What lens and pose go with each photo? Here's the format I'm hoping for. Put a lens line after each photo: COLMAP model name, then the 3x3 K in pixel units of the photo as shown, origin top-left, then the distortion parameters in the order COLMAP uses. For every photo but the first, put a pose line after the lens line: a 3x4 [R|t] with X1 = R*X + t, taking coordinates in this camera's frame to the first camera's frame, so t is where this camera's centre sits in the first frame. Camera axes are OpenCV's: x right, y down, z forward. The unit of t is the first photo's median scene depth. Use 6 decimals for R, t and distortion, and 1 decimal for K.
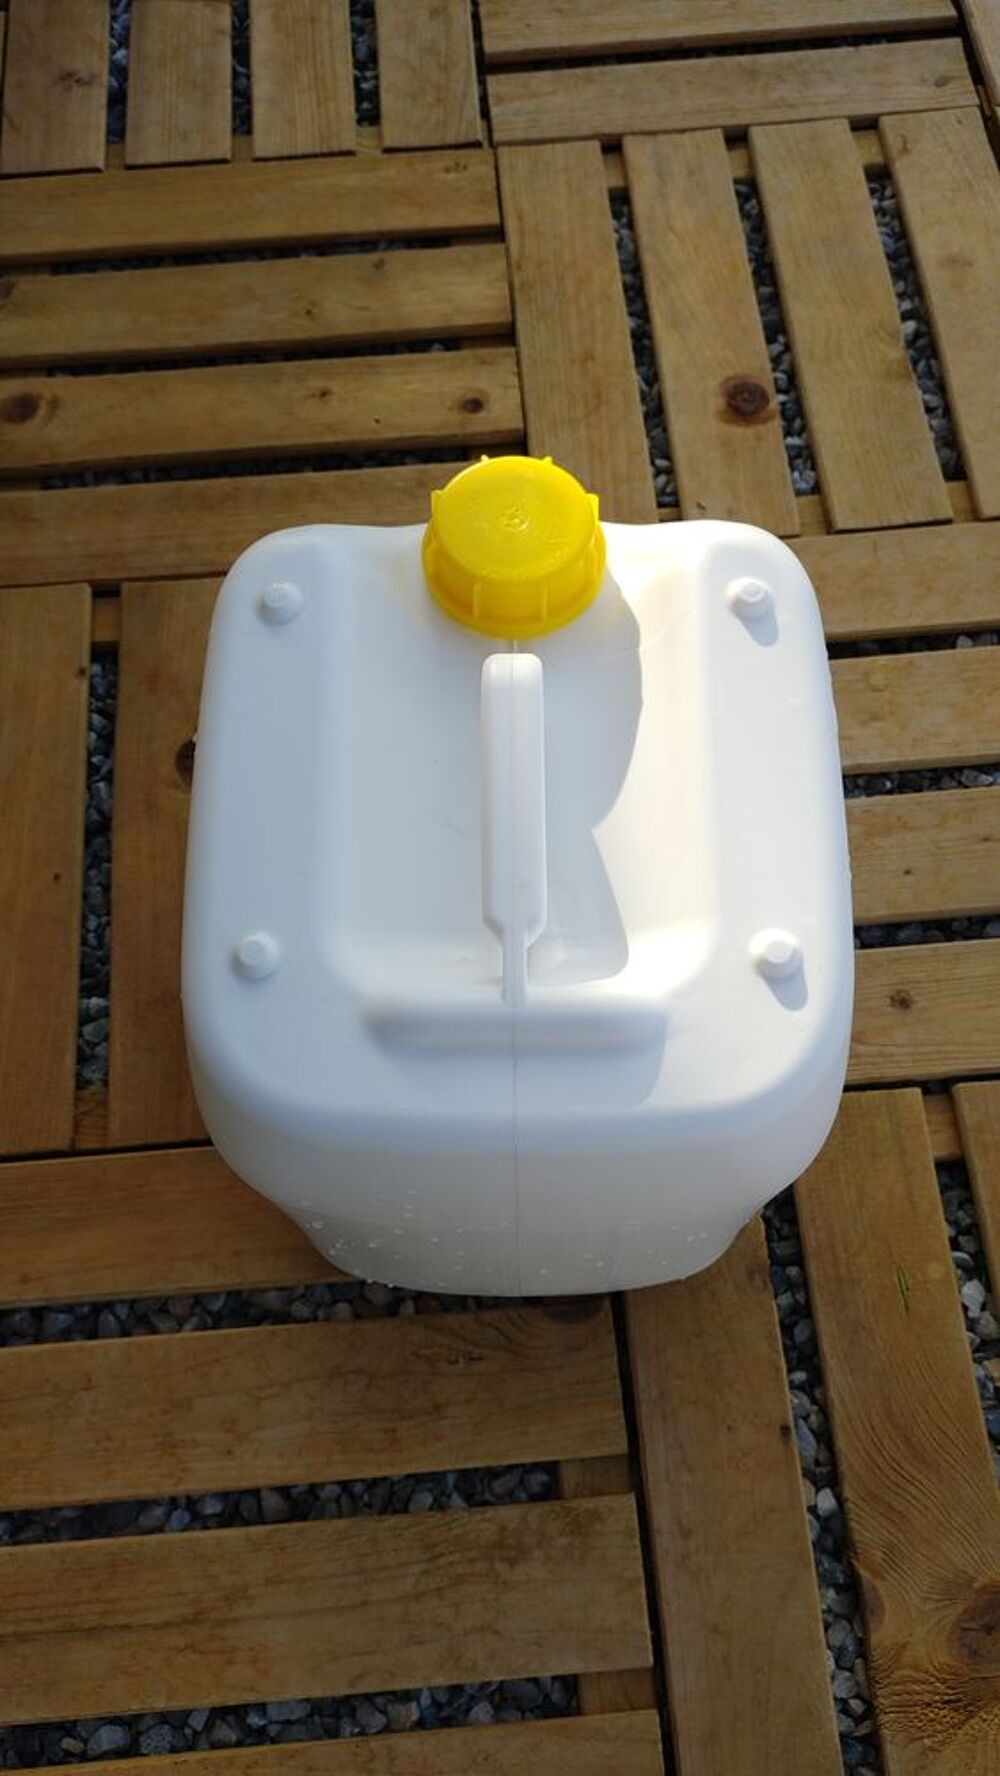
lens RADIAL K [[1383.8, 0, 495.6], [0, 1383.8, 905.2], [0, 0, 1]] dist [0.060123, -0.051846]
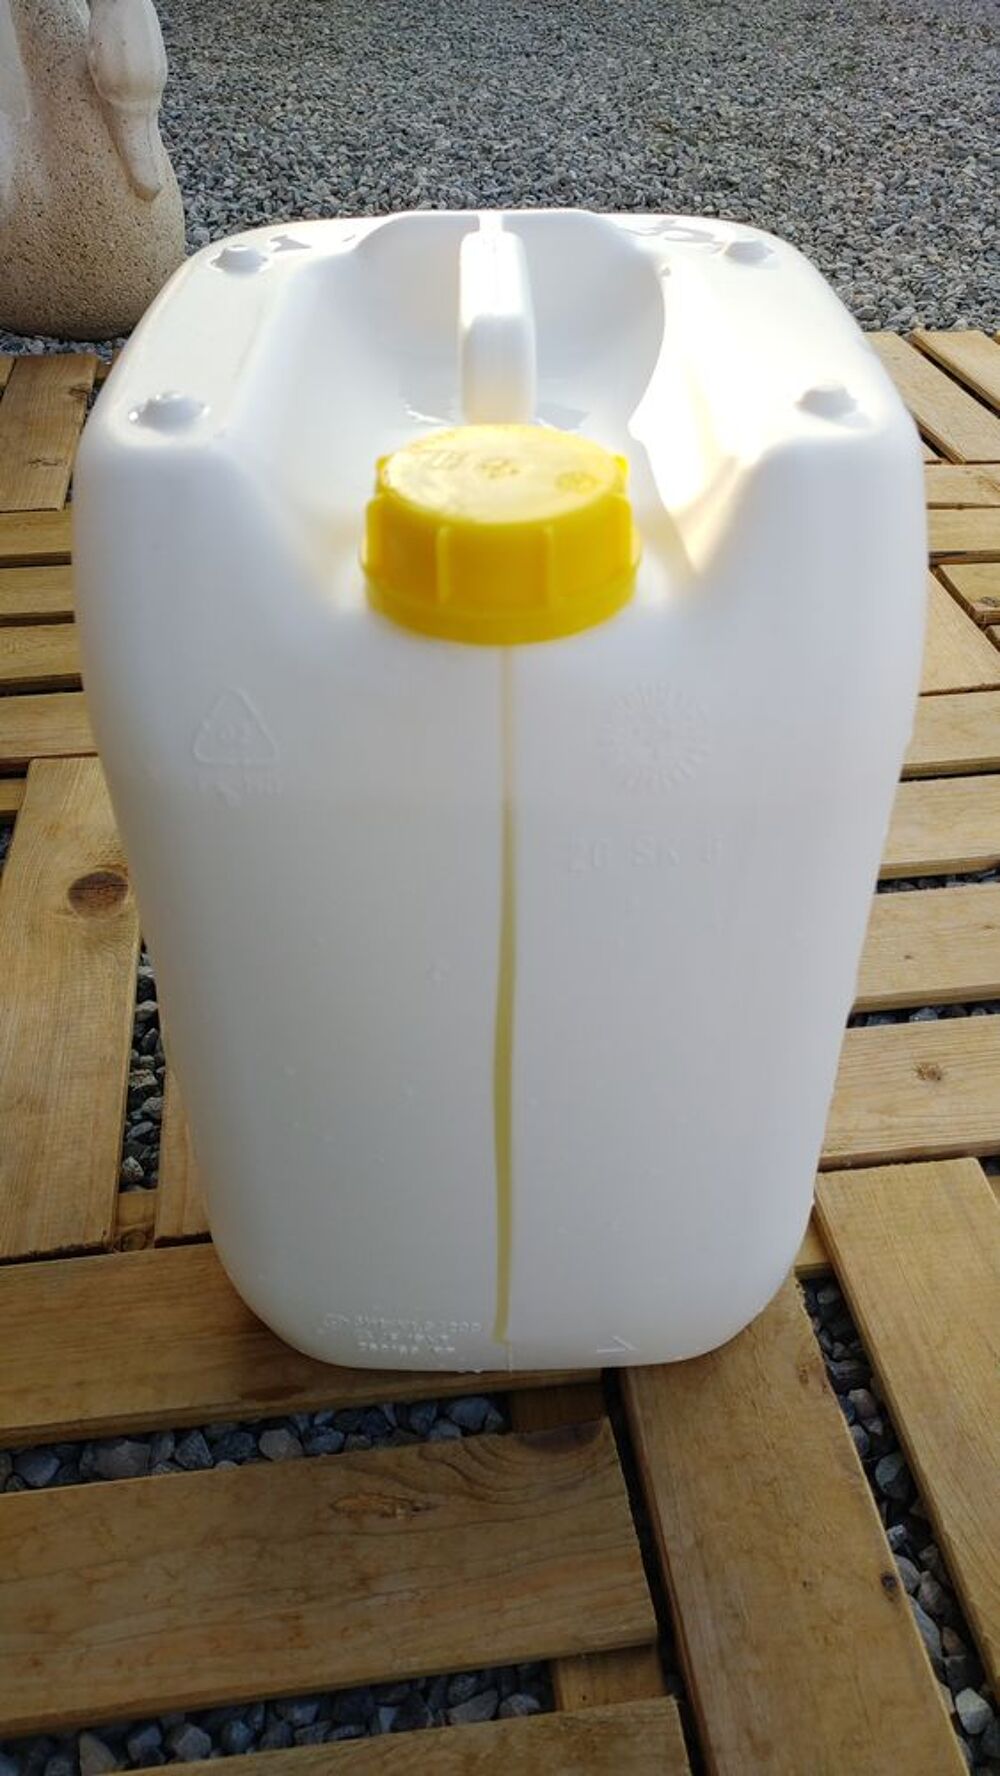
lens RADIAL K [[1383.8, 0, 492.0], [0, 1383.8, 902.2], [0, 0, 1]] dist [0.060123, -0.051846]
pose [[0.998526, -0.025644, 0.047828, -0.004670], [0.045633, 0.873750, -0.484229, 0.393612], [-0.029372, 0.485698, 0.873633, 0.256418]]
